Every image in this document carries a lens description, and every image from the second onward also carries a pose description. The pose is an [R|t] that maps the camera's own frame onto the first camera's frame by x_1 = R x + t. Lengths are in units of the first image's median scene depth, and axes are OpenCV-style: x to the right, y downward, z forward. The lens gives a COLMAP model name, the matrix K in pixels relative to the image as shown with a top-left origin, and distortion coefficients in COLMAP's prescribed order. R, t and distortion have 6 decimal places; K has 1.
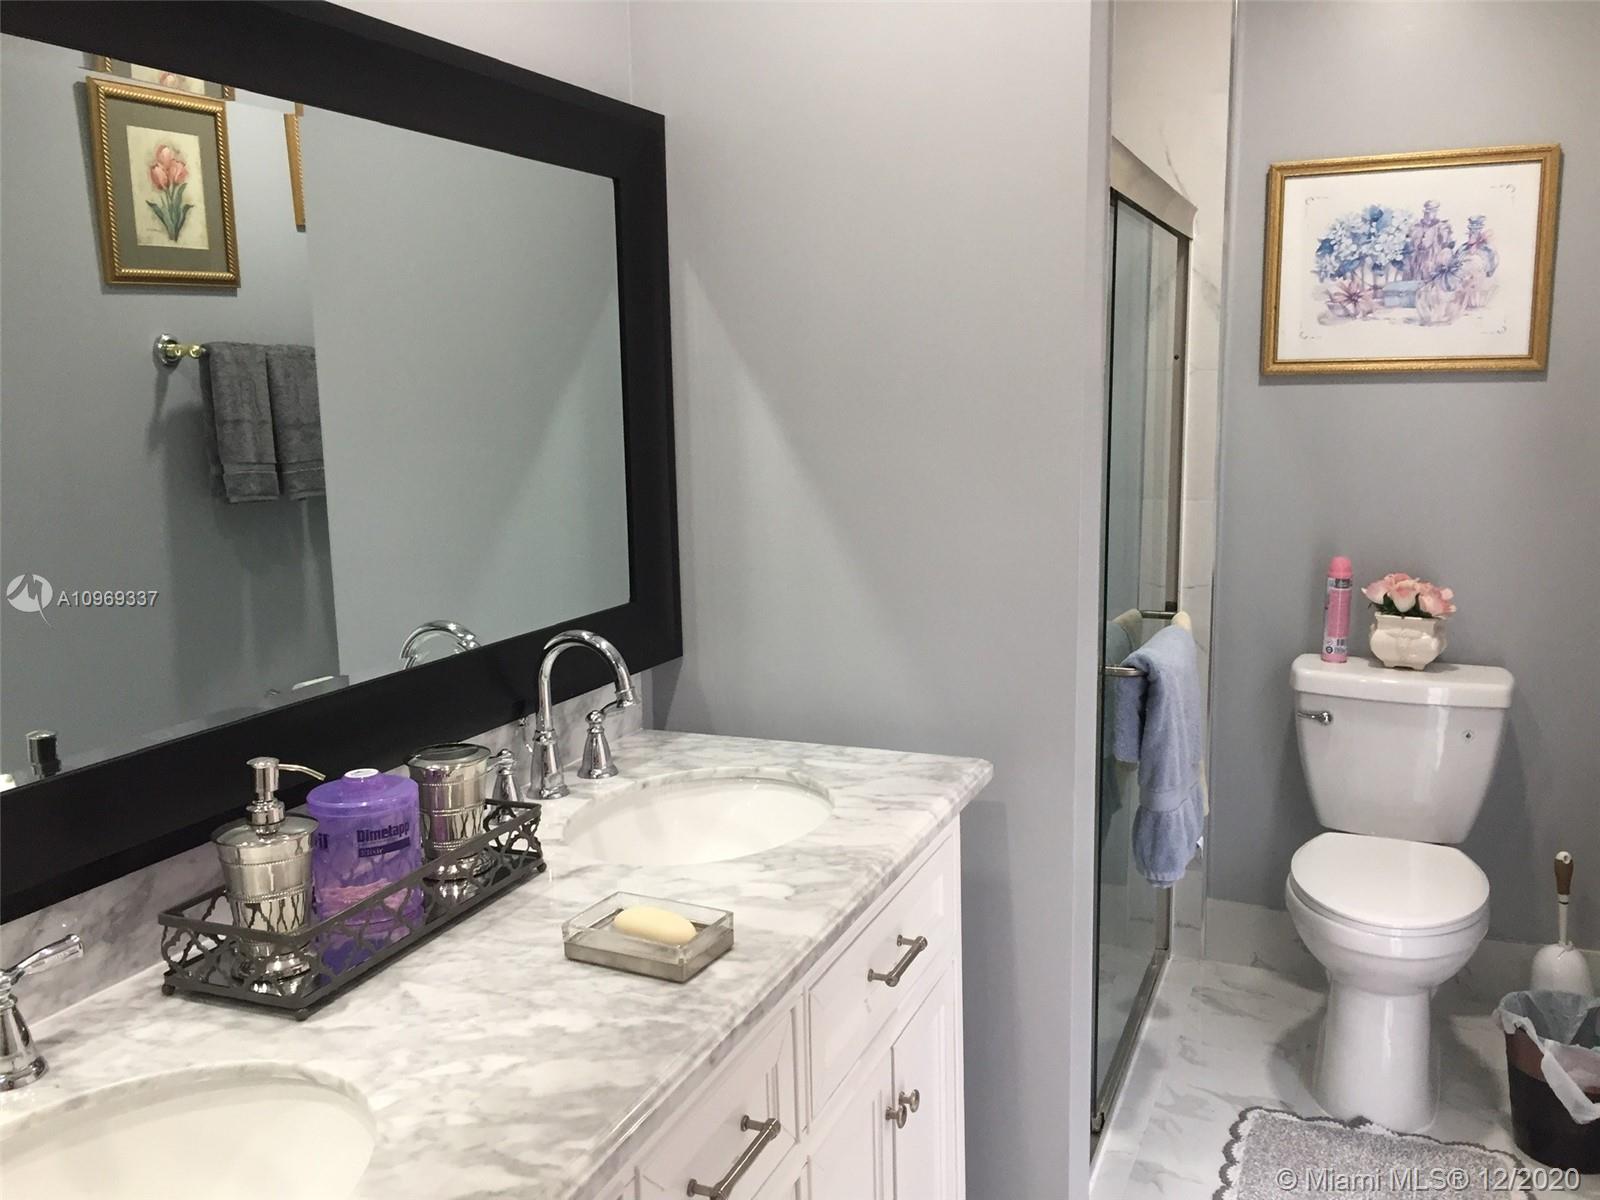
lens RADIAL K [[1370.3, 0, 793.5], [0, 1370.3, 594.3], [0, 0, 1]] dist [0.086023, -0.117513]
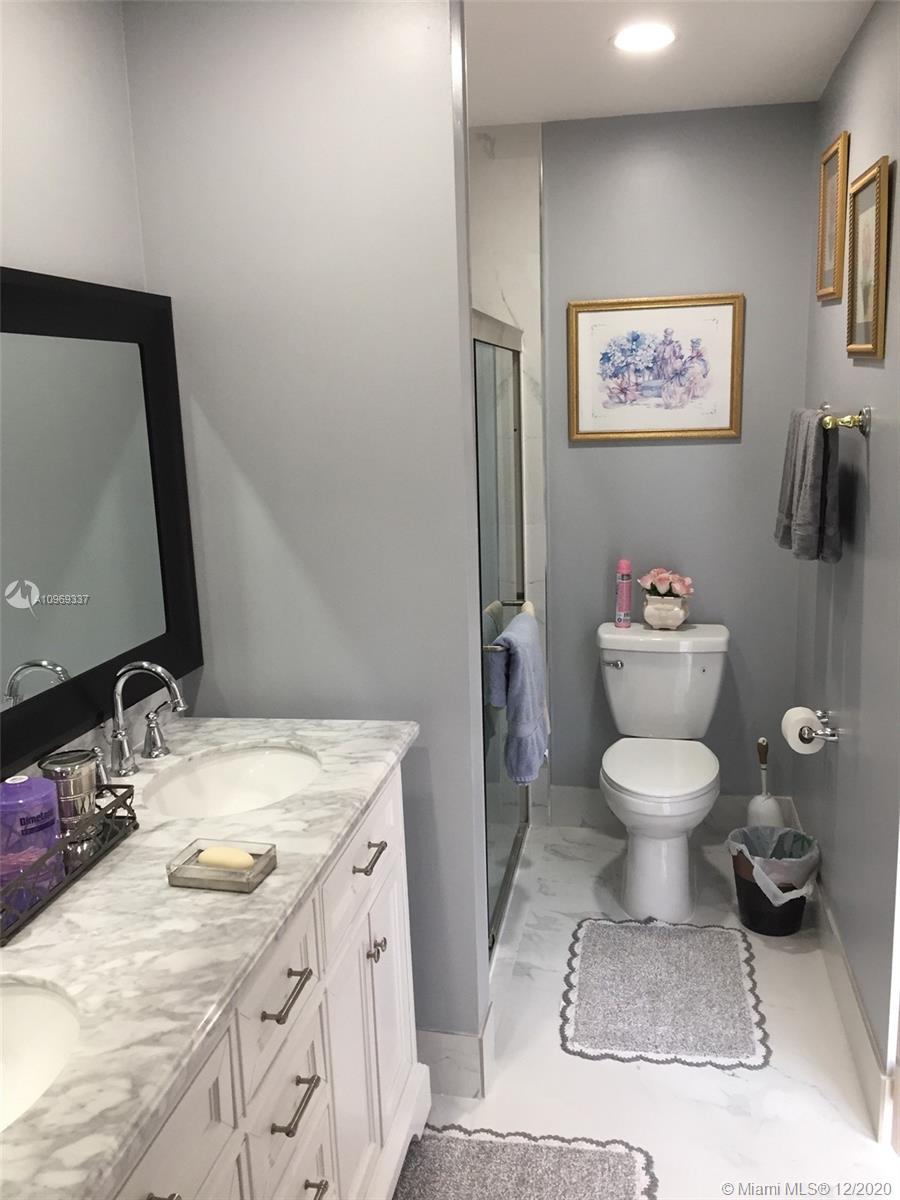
lens RADIAL K [[1027.7, 0, 452.0], [0, 1027.7, 603.5], [0, 0, 1]] dist [0.086023, -0.117513]
pose [[0.977177, -0.058329, 0.204259, -0.036386], [0.050812, 0.997831, 0.041860, -0.044451], [-0.206258, -0.030526, 0.978021, -0.105076]]
